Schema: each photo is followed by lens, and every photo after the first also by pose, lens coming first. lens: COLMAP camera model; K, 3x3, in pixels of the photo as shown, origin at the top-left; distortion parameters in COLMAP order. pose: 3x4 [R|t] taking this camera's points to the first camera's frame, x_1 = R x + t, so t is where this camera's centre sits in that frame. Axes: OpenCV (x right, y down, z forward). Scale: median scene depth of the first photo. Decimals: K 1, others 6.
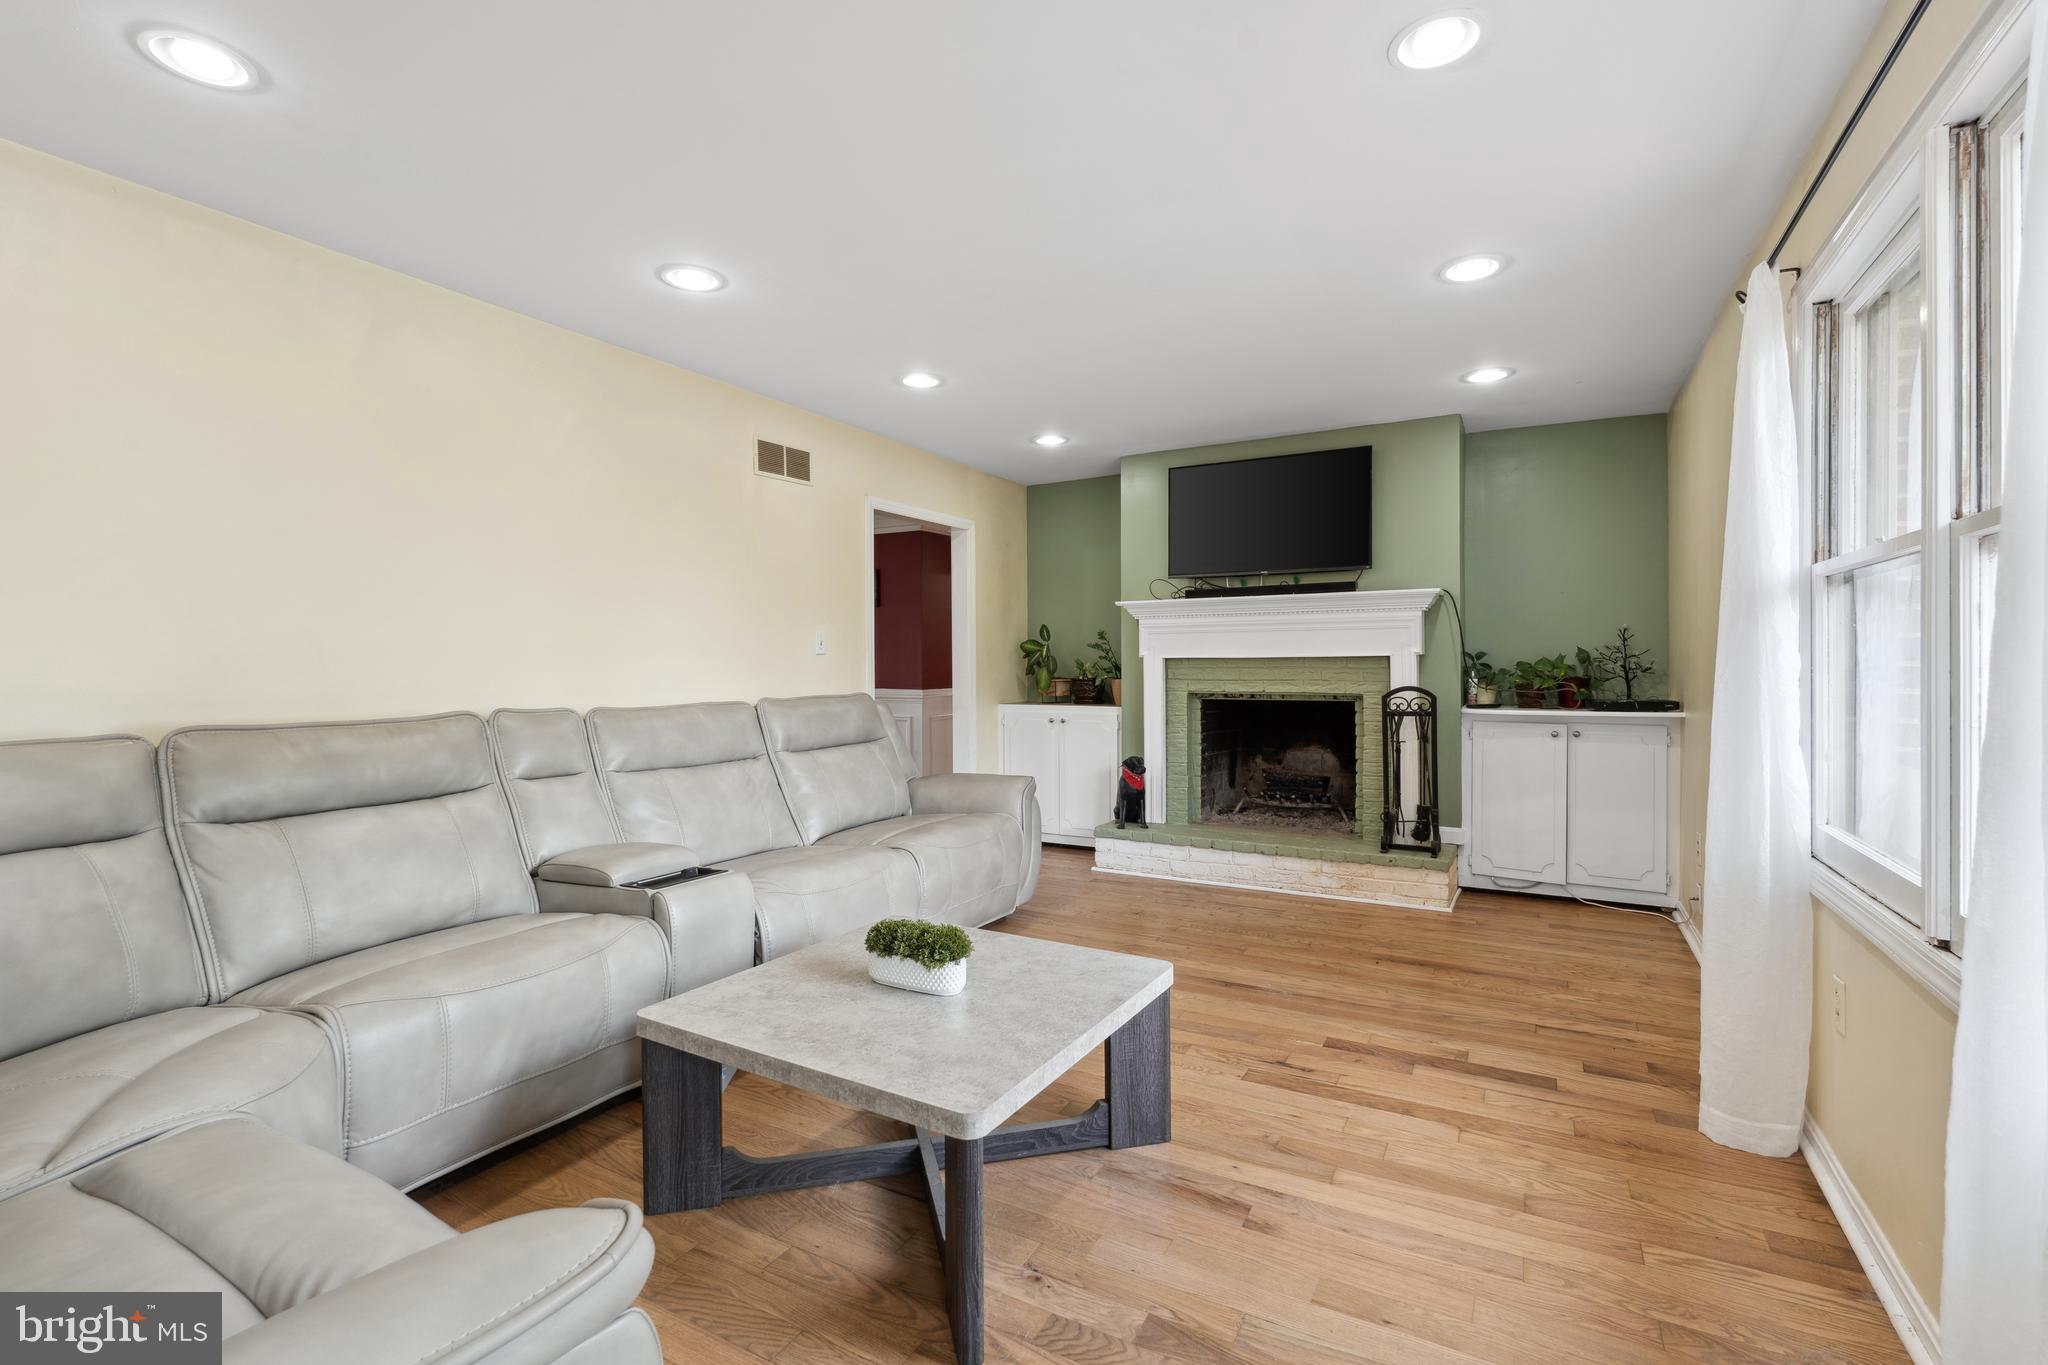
lens RADIAL K [[903.0, 0, 1032.5], [0, 903.0, 665.3], [0, 0, 1]] dist [-0.002827, -0.000301]
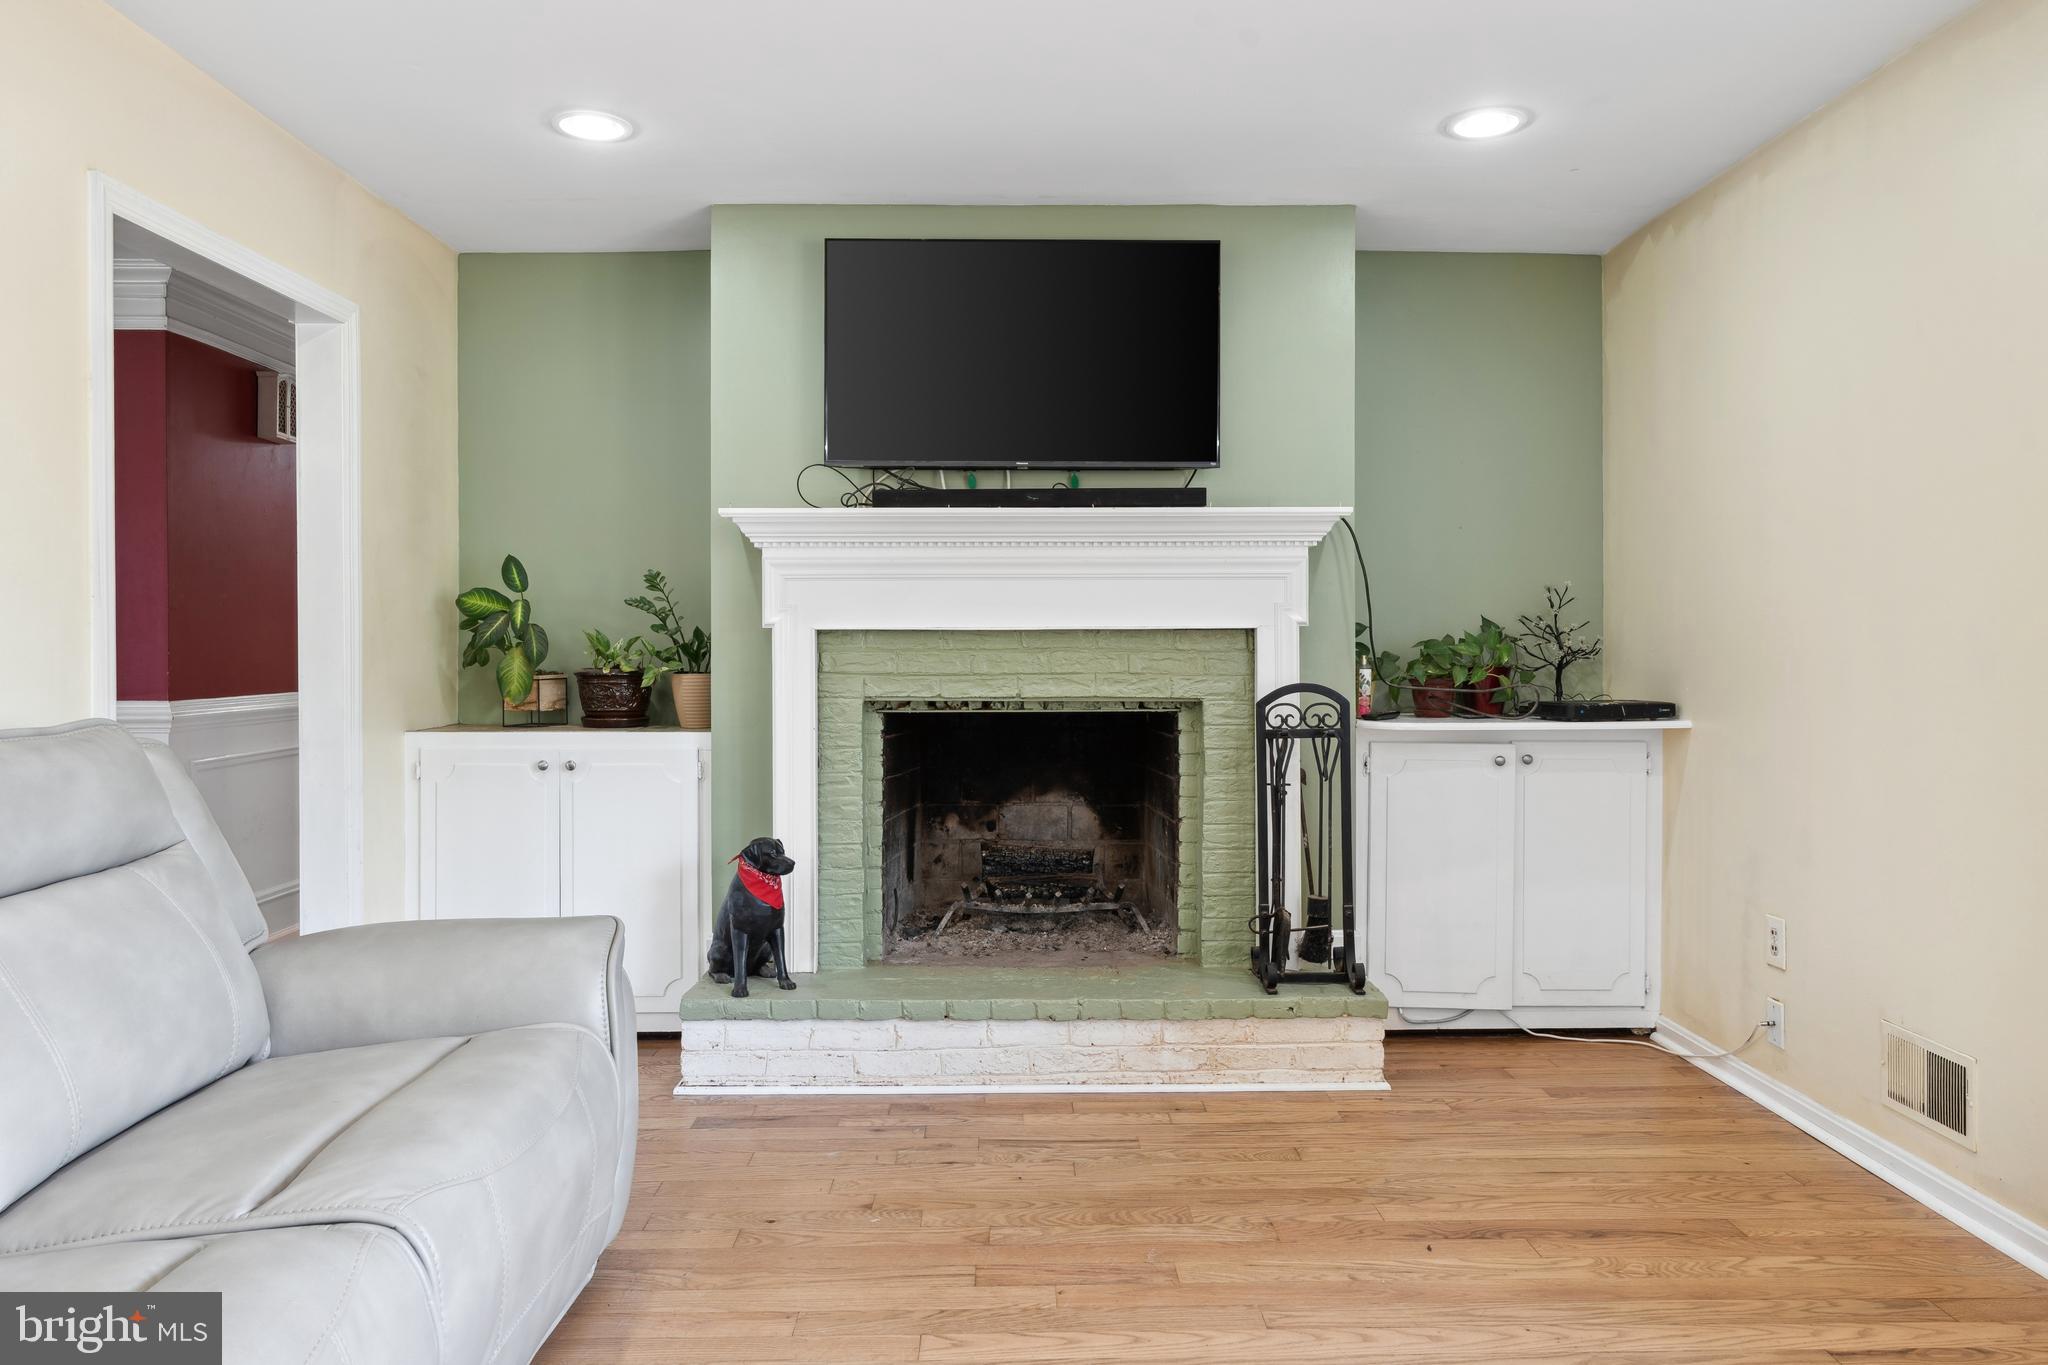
lens RADIAL K [[1351.8, 0, 1025.9], [0, 1351.8, 651.2], [0, 0, 1]] dist [-0.006304, 0.004136]
pose [[0.868242, 0.000919, 0.496139, -0.131735], [-0.001505, 0.999999, 0.000781, 0.003211], [-0.496138, -0.001424, 0.868243, 0.358285]]
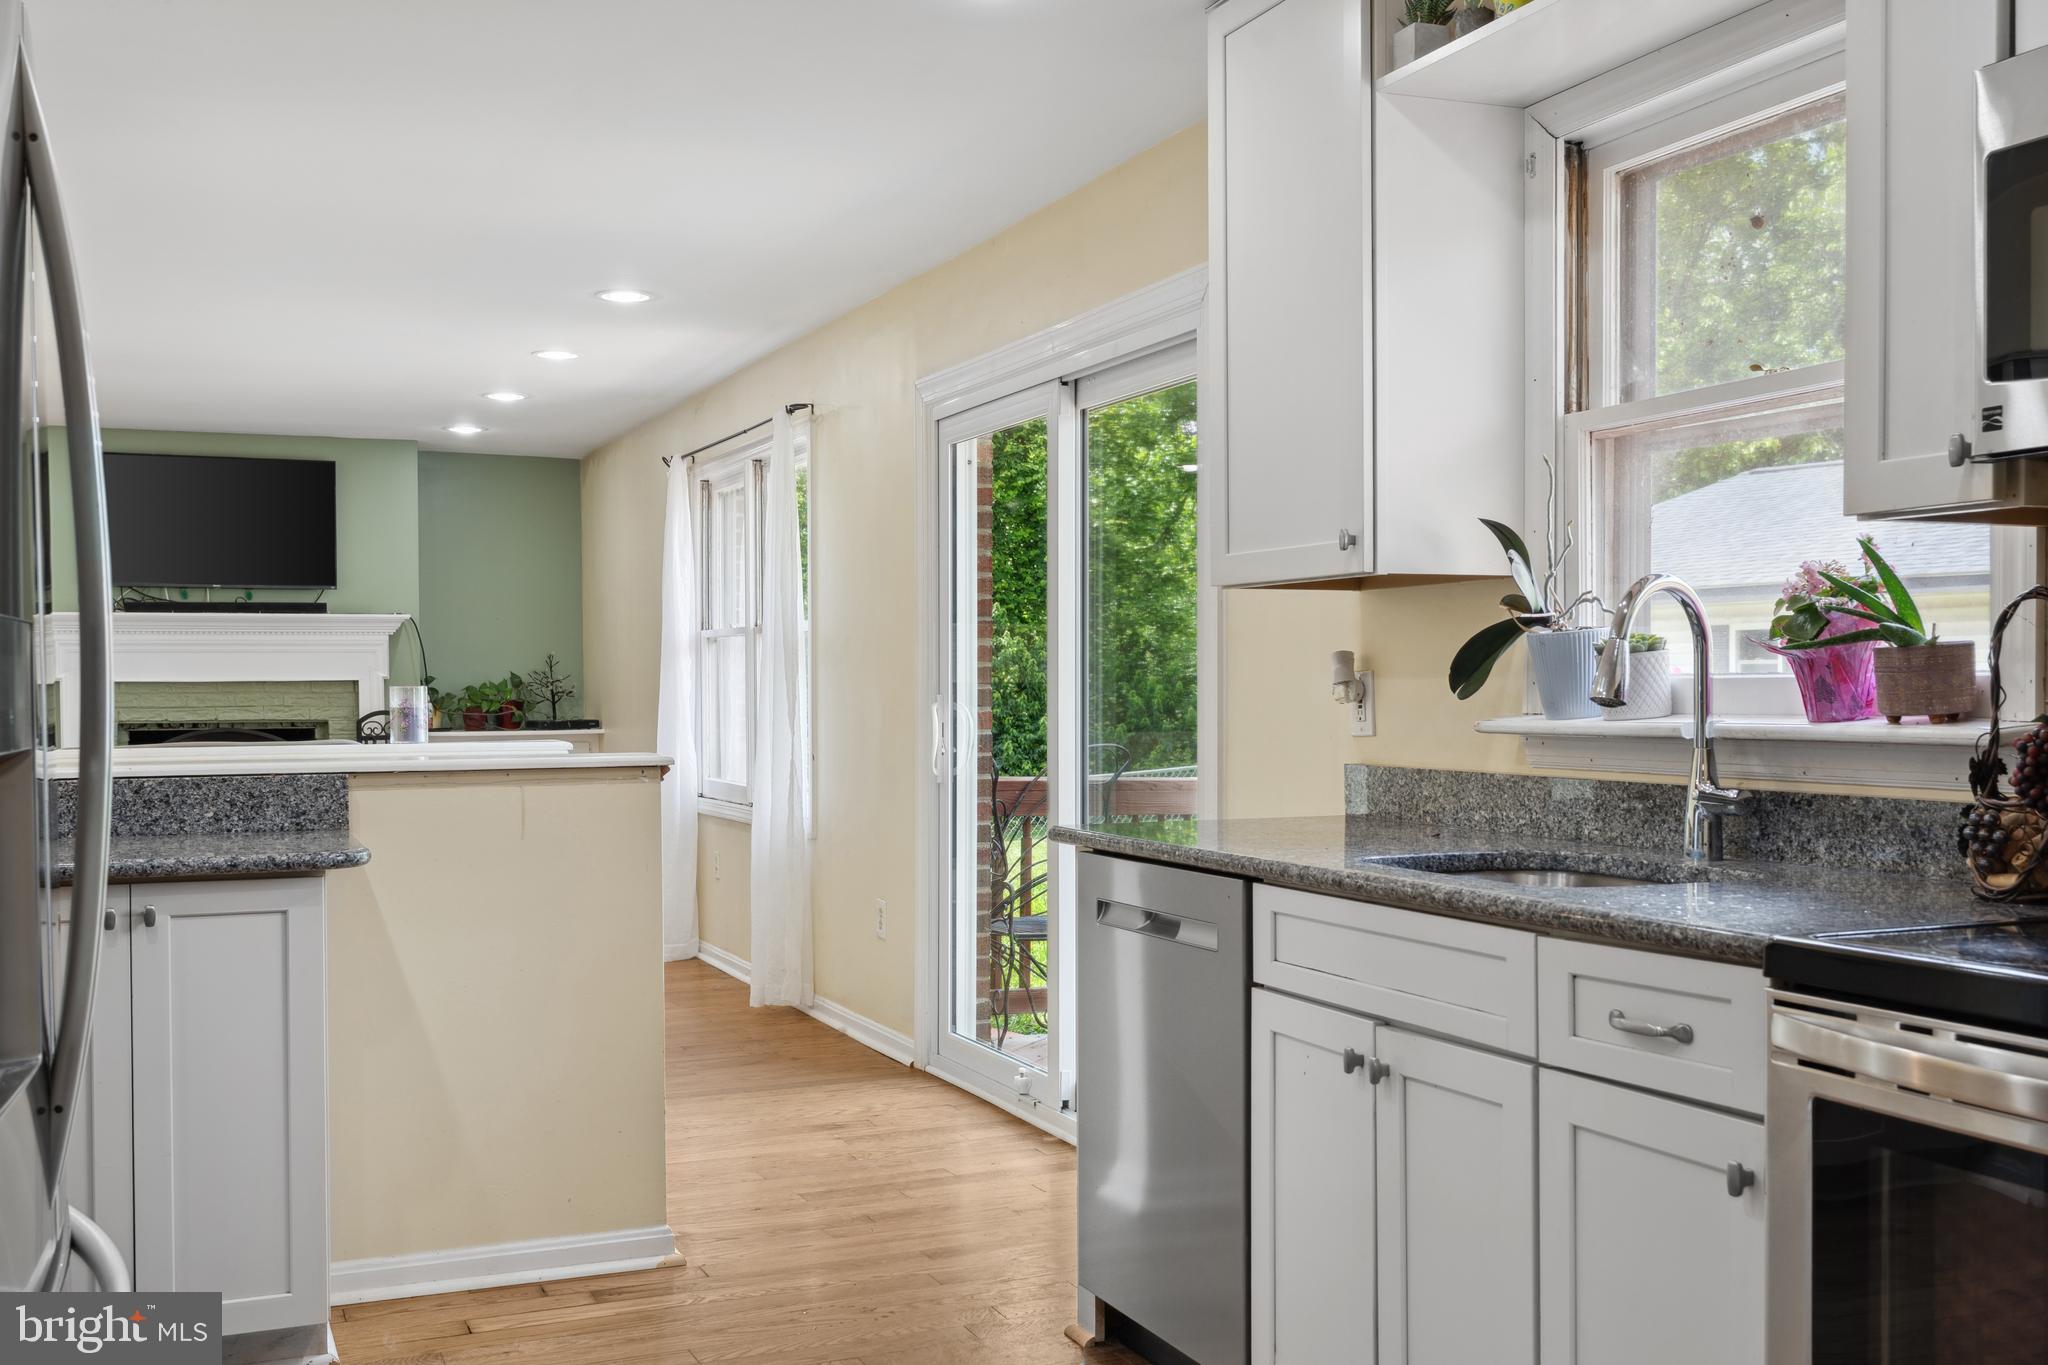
lens RADIAL K [[2031.0, 0, 1023.5], [0, 2031.0, 726.1], [0, 0, 1]] dist [0.007268, 0.000000]
pose [[0.613836, -0.016761, 0.789256, -0.909731], [0.003574, 0.999823, 0.018453, 0.001377], [-0.789426, -0.008506, 0.613787, -0.934855]]
